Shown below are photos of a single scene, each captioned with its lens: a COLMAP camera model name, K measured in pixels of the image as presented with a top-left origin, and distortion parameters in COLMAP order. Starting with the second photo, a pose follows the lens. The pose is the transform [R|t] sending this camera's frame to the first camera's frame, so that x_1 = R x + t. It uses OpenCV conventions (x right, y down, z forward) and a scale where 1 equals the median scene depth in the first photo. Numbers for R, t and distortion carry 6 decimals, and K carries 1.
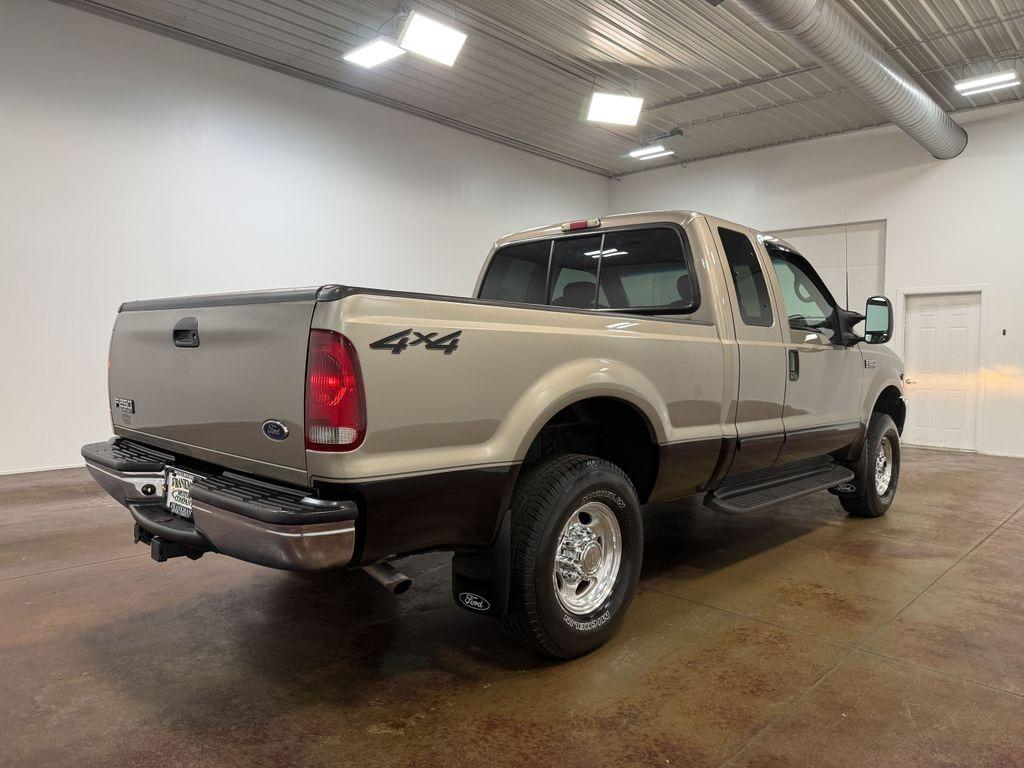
lens RADIAL K [[712.7, 0, 508.2], [0, 712.7, 379.8], [0, 0, 1]] dist [0.059861, -0.085761]
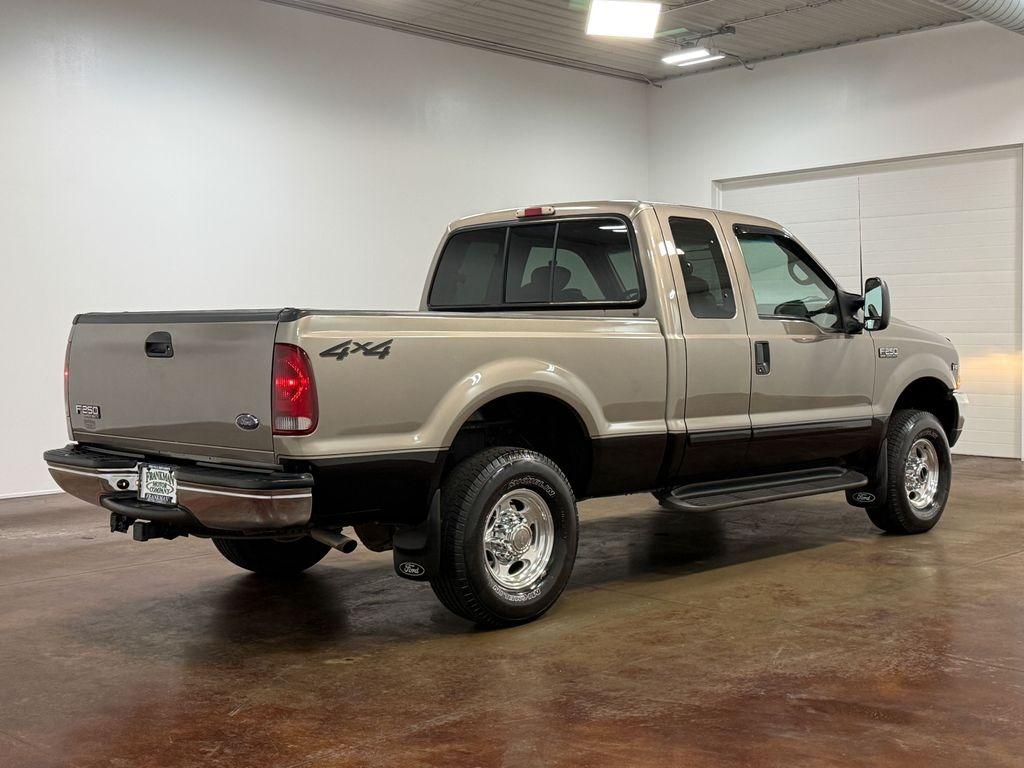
lens RADIAL K [[1268.4, 0, 512.0], [0, 1268.4, 384.0], [0, 0, 1]] dist [0.090467, 0.010569]
pose [[0.999477, -0.023597, -0.022115, 0.153127], [0.023563, 0.999721, -0.001796, 0.013644], [0.022151, 0.001274, 0.999754, -0.969339]]
